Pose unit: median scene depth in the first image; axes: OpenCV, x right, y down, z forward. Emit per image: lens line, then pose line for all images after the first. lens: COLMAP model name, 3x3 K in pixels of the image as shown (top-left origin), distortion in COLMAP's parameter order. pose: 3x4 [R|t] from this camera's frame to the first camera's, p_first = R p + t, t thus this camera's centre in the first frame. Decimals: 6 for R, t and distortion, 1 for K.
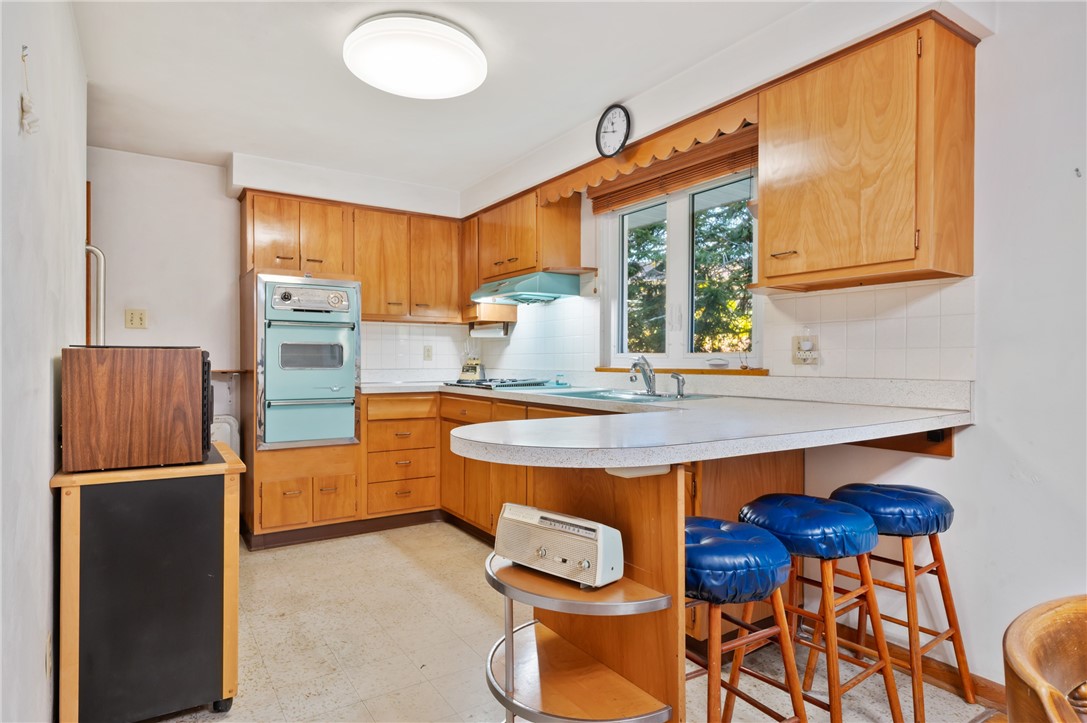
lens RADIAL K [[607.5, 0, 544.4], [0, 607.5, 362.7], [0, 0, 1]] dist [-0.002020, 0.000419]
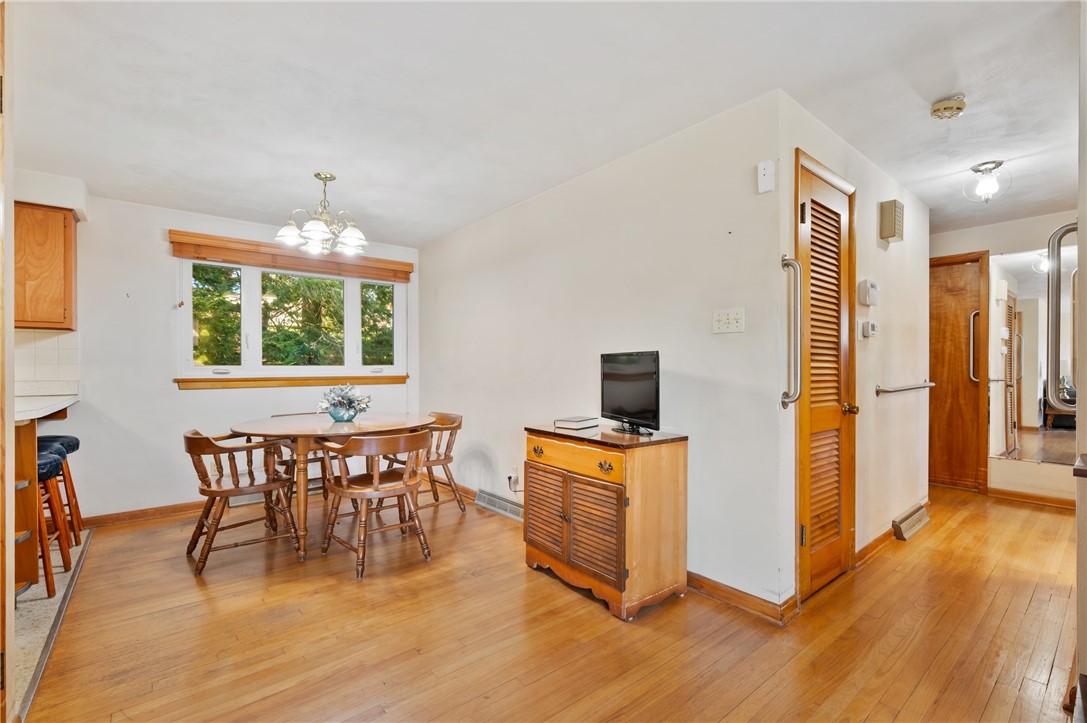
lens RADIAL K [[475.6, 0, 542.9], [0, 475.6, 372.1], [0, 0, 1]] dist [0.002120, -0.001078]
pose [[-0.096058, -0.010208, 0.995323, -0.629934], [0.008126, 0.999906, 0.011039, -0.001815], [-0.995343, 0.009149, -0.095966, -0.259826]]
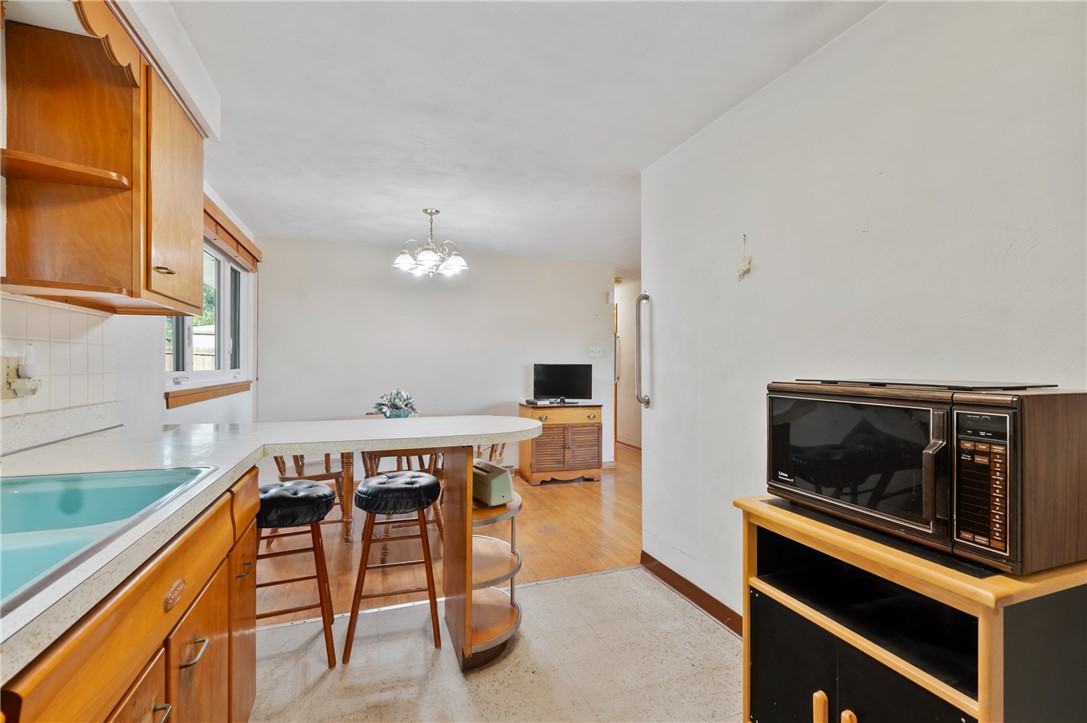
lens RADIAL K [[475.6, 0, 543.0], [0, 475.6, 362.5], [0, 0, 1]] dist [0.002120, -0.001078]
pose [[-0.973692, -0.003588, 0.227838, -0.194896], [-0.003484, 0.999994, 0.000857, -0.028558], [-0.227840, 0.000041, -0.973699, 0.986082]]
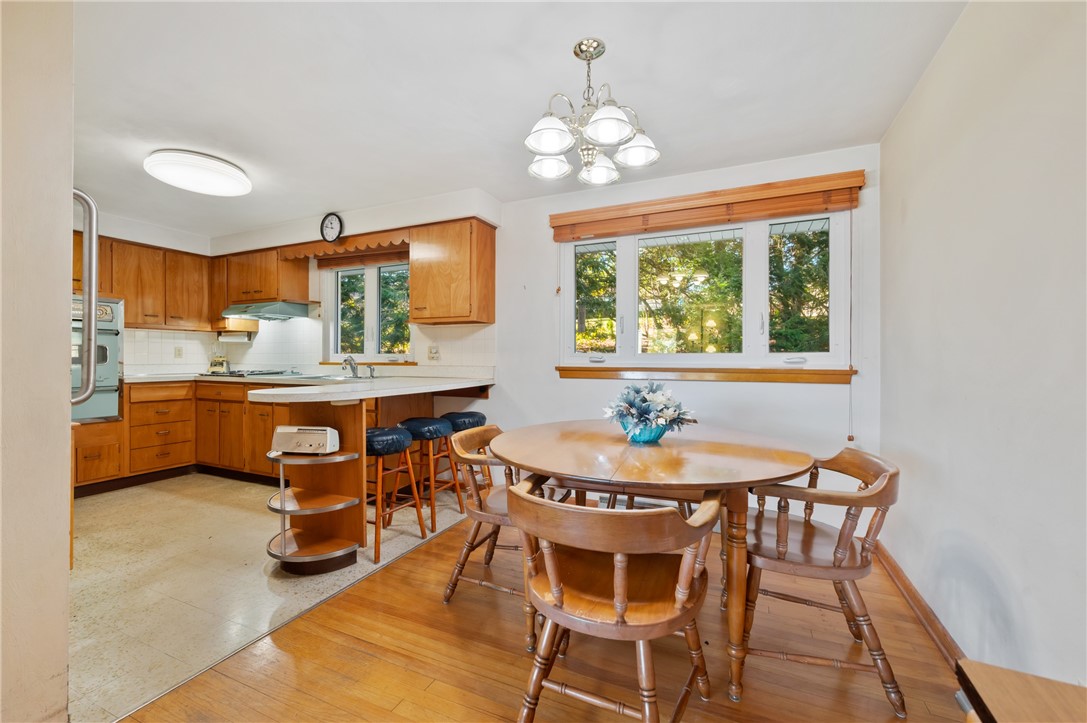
lens RADIAL K [[448.1, 0, 543.8], [0, 448.1, 357.8], [0, 0, 1]] dist [0.002006, -0.001109]
pose [[0.846178, 0.000158, 0.532900, -0.049672], [0.002200, 0.999990, -0.003789, 0.001769], [-0.532895, 0.004378, 0.846170, -0.357317]]
